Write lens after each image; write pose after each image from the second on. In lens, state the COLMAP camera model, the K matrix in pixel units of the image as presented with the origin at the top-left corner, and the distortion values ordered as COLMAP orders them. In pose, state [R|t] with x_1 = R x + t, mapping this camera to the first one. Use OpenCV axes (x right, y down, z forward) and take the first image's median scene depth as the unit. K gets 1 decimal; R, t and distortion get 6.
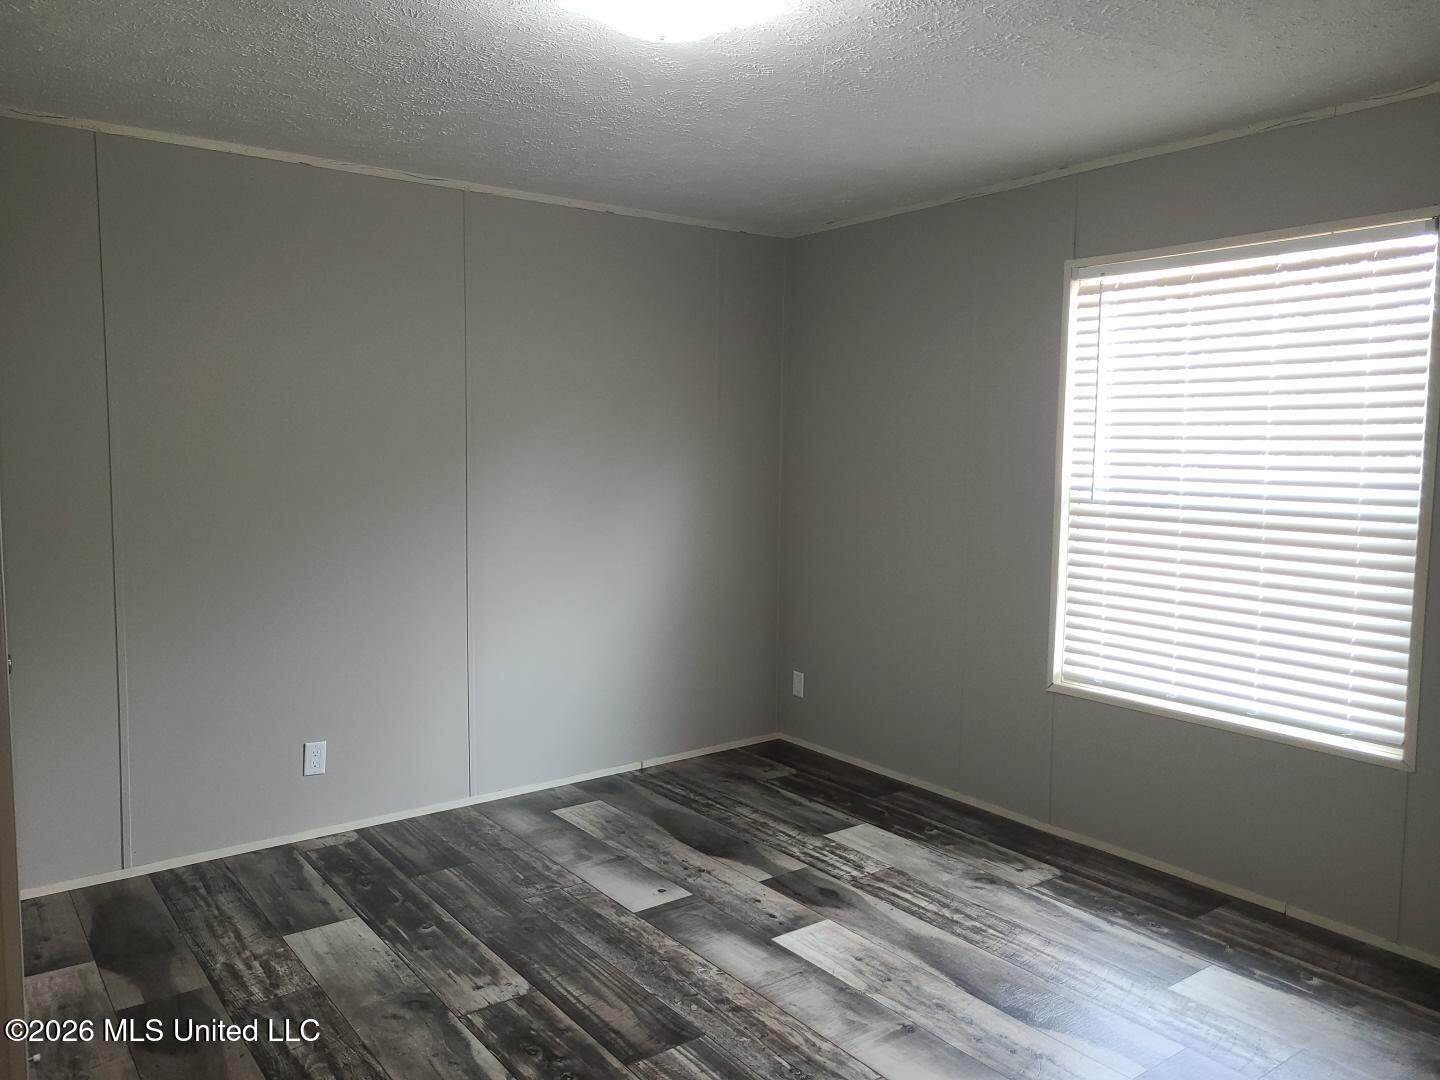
lens RADIAL K [[1088.8, 0, 723.3], [0, 1088.8, 533.5], [0, 0, 1]] dist [0.047913, -0.042183]
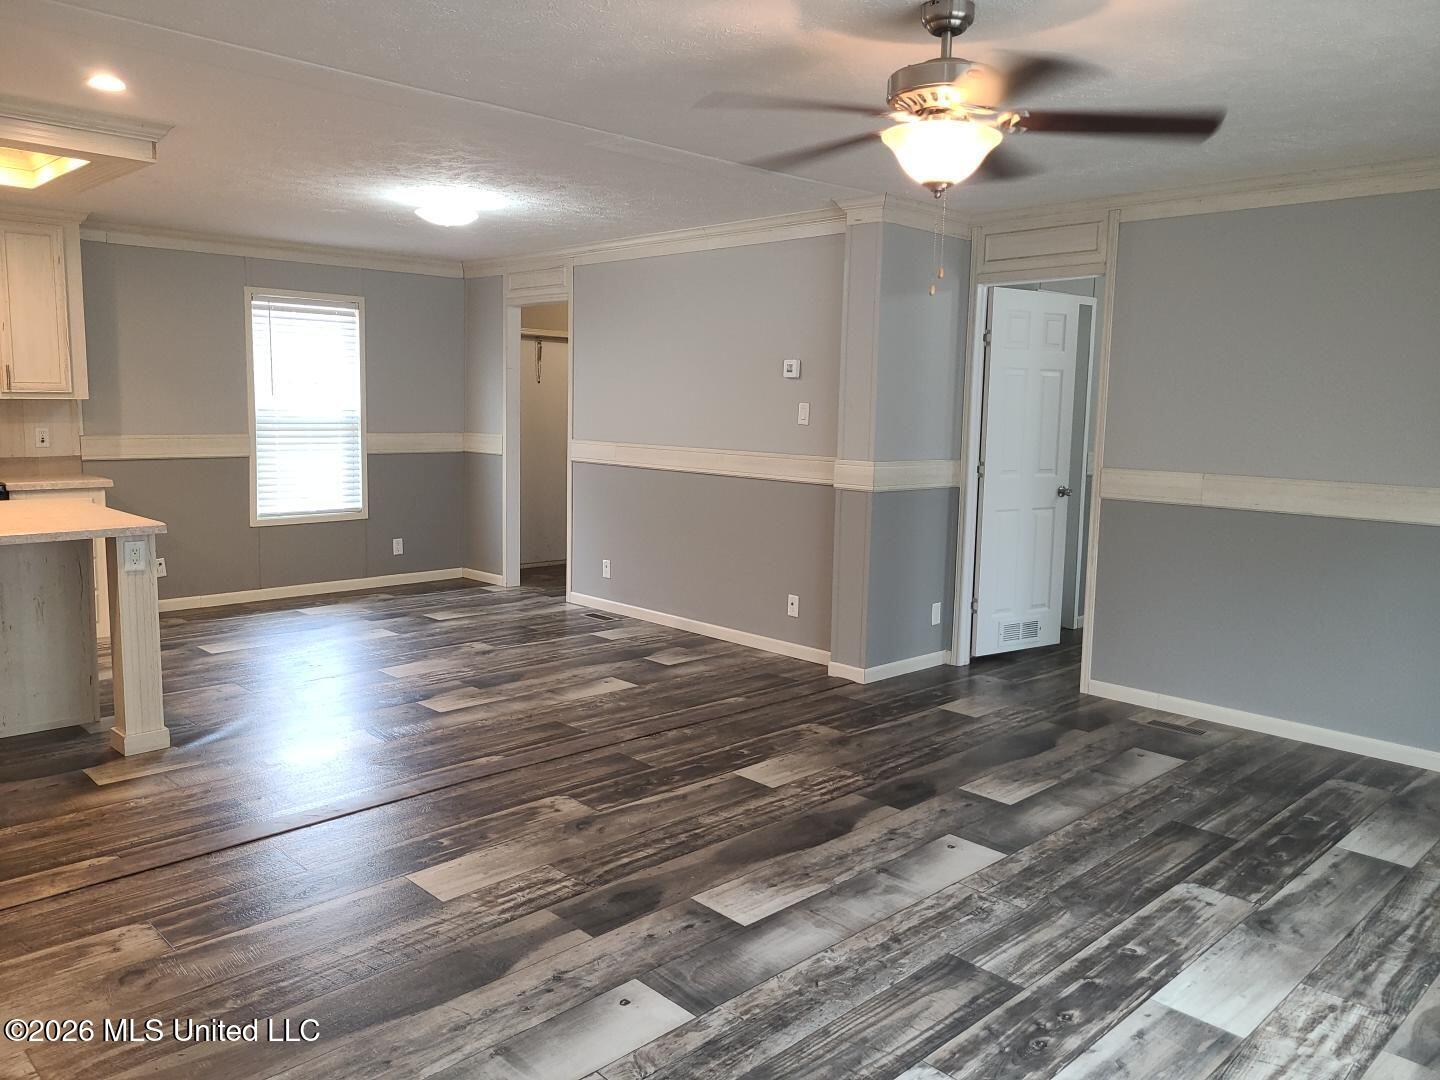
lens RADIAL K [[1088.8, 0, 723.3], [0, 1088.8, 533.5], [0, 0, 1]] dist [0.047913, -0.042183]
pose [[-0.127302, -0.134247, 0.982737, -0.862121], [0.061749, 0.987803, 0.142938, -0.101888], [-0.989940, 0.078879, -0.117460, 1.142307]]
